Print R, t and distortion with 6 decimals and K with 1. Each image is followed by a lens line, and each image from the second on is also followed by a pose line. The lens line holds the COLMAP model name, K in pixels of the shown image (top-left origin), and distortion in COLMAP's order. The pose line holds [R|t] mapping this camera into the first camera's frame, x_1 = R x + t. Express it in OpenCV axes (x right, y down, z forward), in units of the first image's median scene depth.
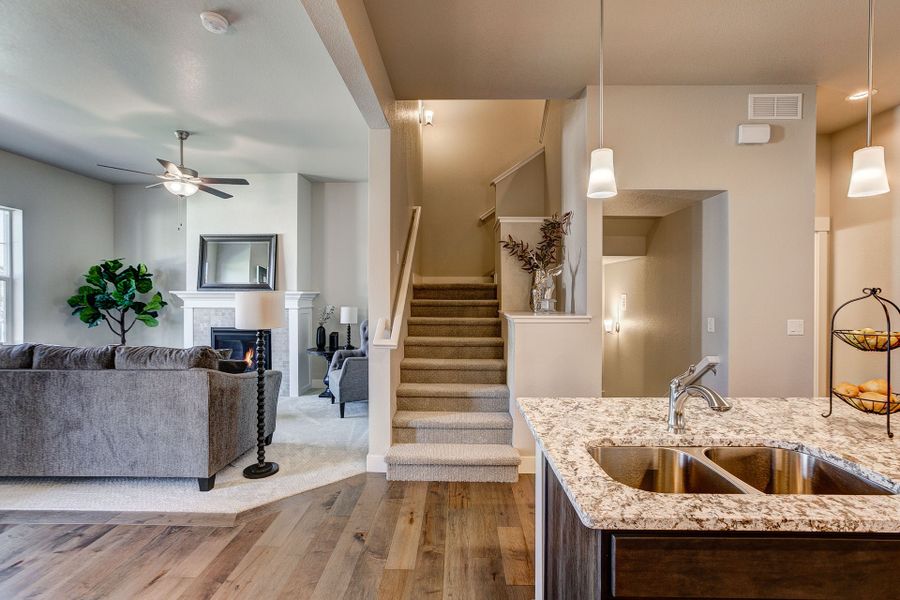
lens RADIAL K [[403.5, 0, 447.1], [0, 403.5, 298.0], [0, 0, 1]] dist [-0.029339, 0.010983]
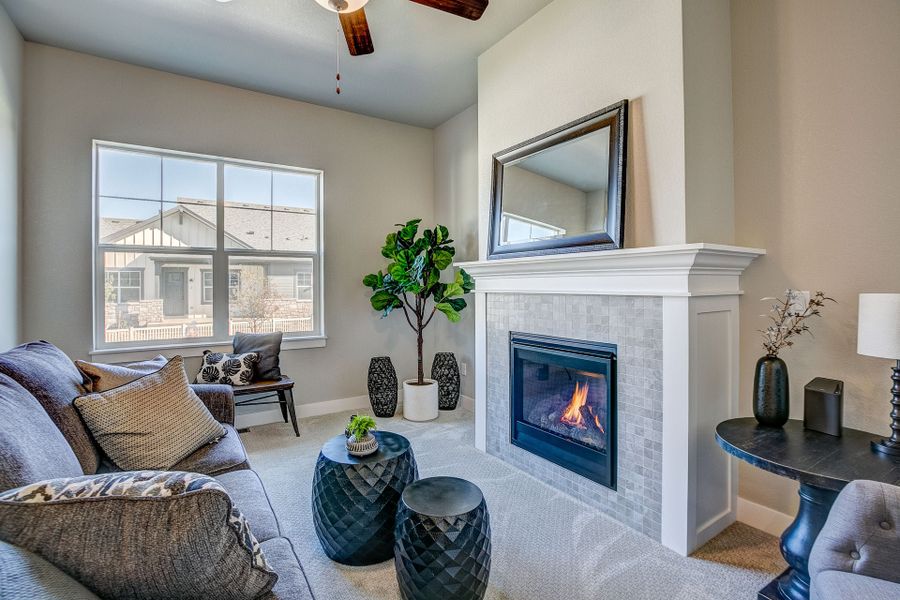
lens RADIAL K [[412.6, 0, 441.2], [0, 412.6, 288.8], [0, 0, 1]] dist [-0.038028, 0.013608]
pose [[0.556654, -0.001256, -0.830744, -0.269635], [0.001348, 0.999999, -0.000609, 0.026027], [0.830743, -0.000781, 0.556655, 0.847300]]
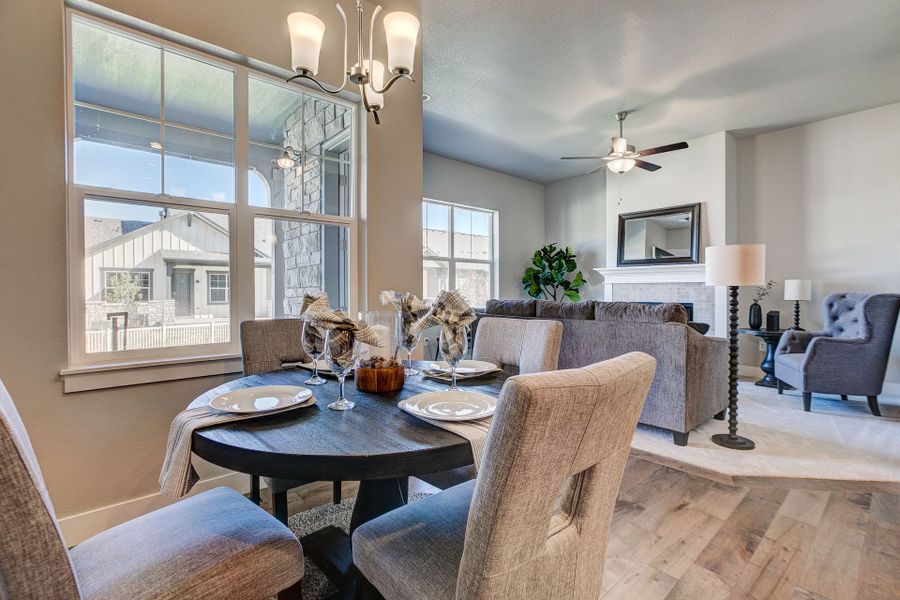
lens RADIAL K [[403.5, 0, 452.9], [0, 403.5, 296.8], [0, 0, 1]] dist [-0.029339, 0.010983]
pose [[0.676199, 0.006730, -0.736688, -0.171973], [-0.000696, 0.999964, 0.008496, 0.068796], [0.736719, -0.005233, 0.676179, -0.066873]]
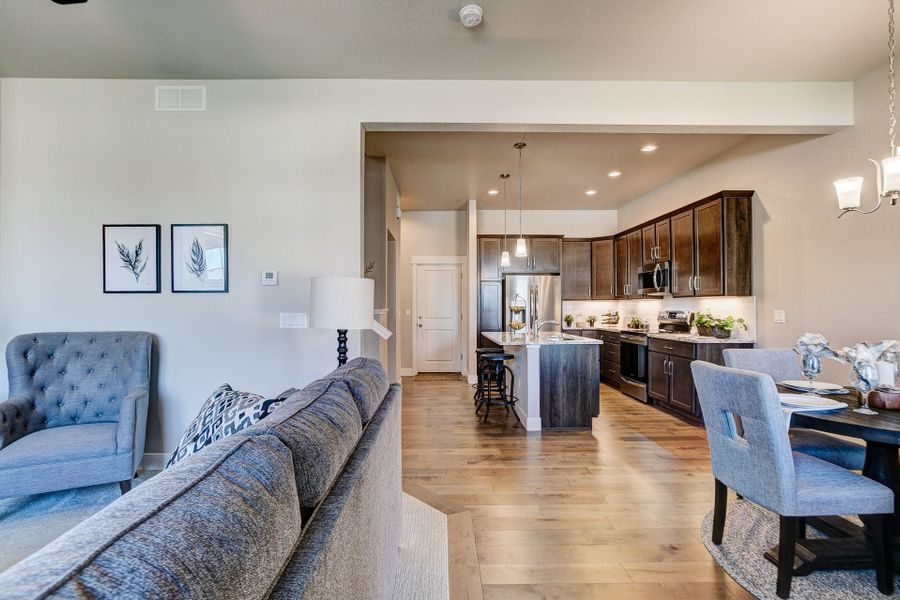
lens RADIAL K [[412.6, 0, 449.2], [0, 412.6, 302.8], [0, 0, 1]] dist [-0.038028, 0.013608]
pose [[-0.031634, 0.007424, 0.999472, -0.922611], [0.009271, 0.999932, -0.007134, 0.025714], [-0.999457, 0.009040, -0.031701, 0.625517]]
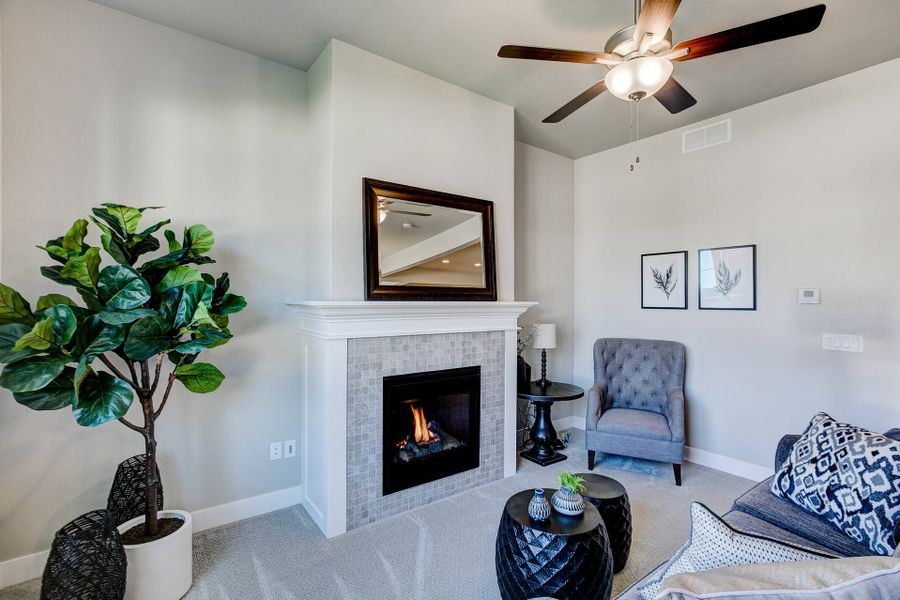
lens RADIAL K [[412.6, 0, 453.2], [0, 412.6, 301.4], [0, 0, 1]] dist [-0.038028, 0.013608]
pose [[0.795371, -0.002476, 0.606118, -1.095193], [0.003610, 0.999993, -0.000652, -0.021713], [-0.606113, 0.002707, 0.795374, 0.744913]]
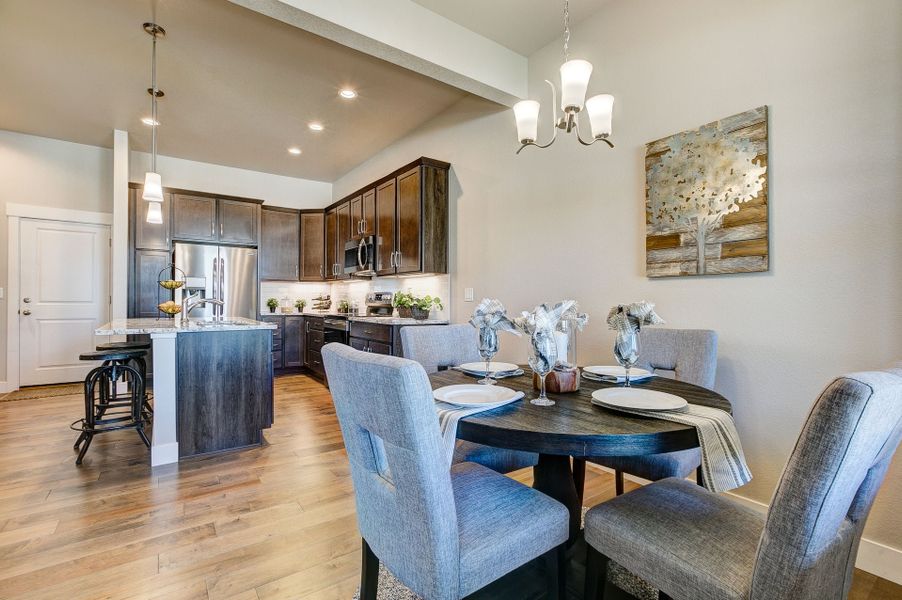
lens RADIAL K [[404.4, 0, 449.1], [0, 404.4, 297.4], [0, 0, 1]] dist [-0.029339, 0.010983]
pose [[-0.597815, -0.001858, 0.801632, -0.704159], [-0.000835, 0.999998, 0.001695, 0.064099], [-0.801634, 0.000344, -0.597815, 0.403582]]
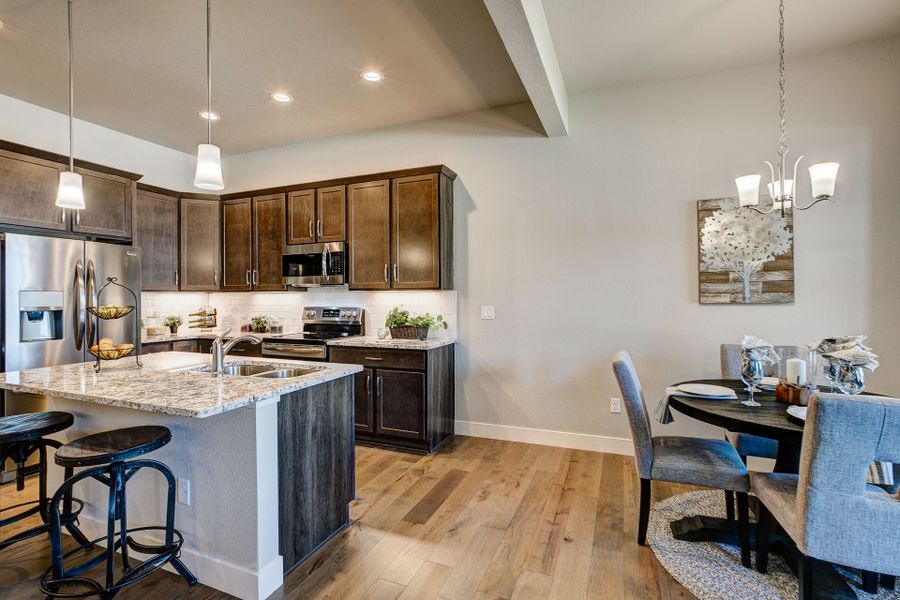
lens RADIAL K [[412.6, 0, 446.7], [0, 412.6, 297.9], [0, 0, 1]] dist [-0.038028, 0.013608]
pose [[-0.929837, -0.000604, 0.367972, -0.245293], [0.003910, 0.999926, 0.011522, 0.014487], [-0.367951, 0.012152, -0.929766, 0.715374]]
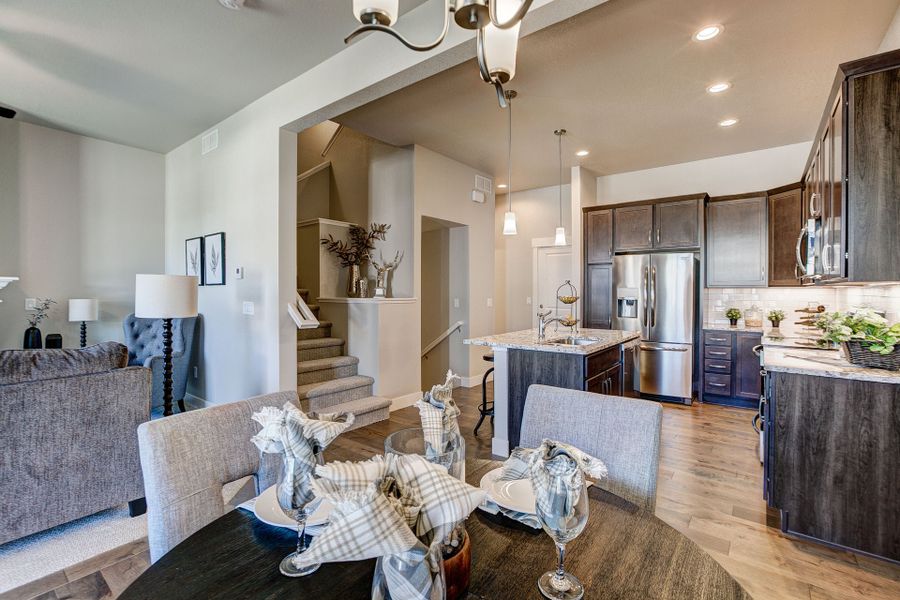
lens RADIAL K [[403.5, 0, 452.5], [0, 403.5, 295.0], [0, 0, 1]] dist [-0.029339, 0.010983]
pose [[0.599580, -0.008582, 0.800269, -0.589463], [0.005324, 0.999963, 0.006735, 0.018036], [-0.800297, 0.000222, 0.599604, -0.009780]]
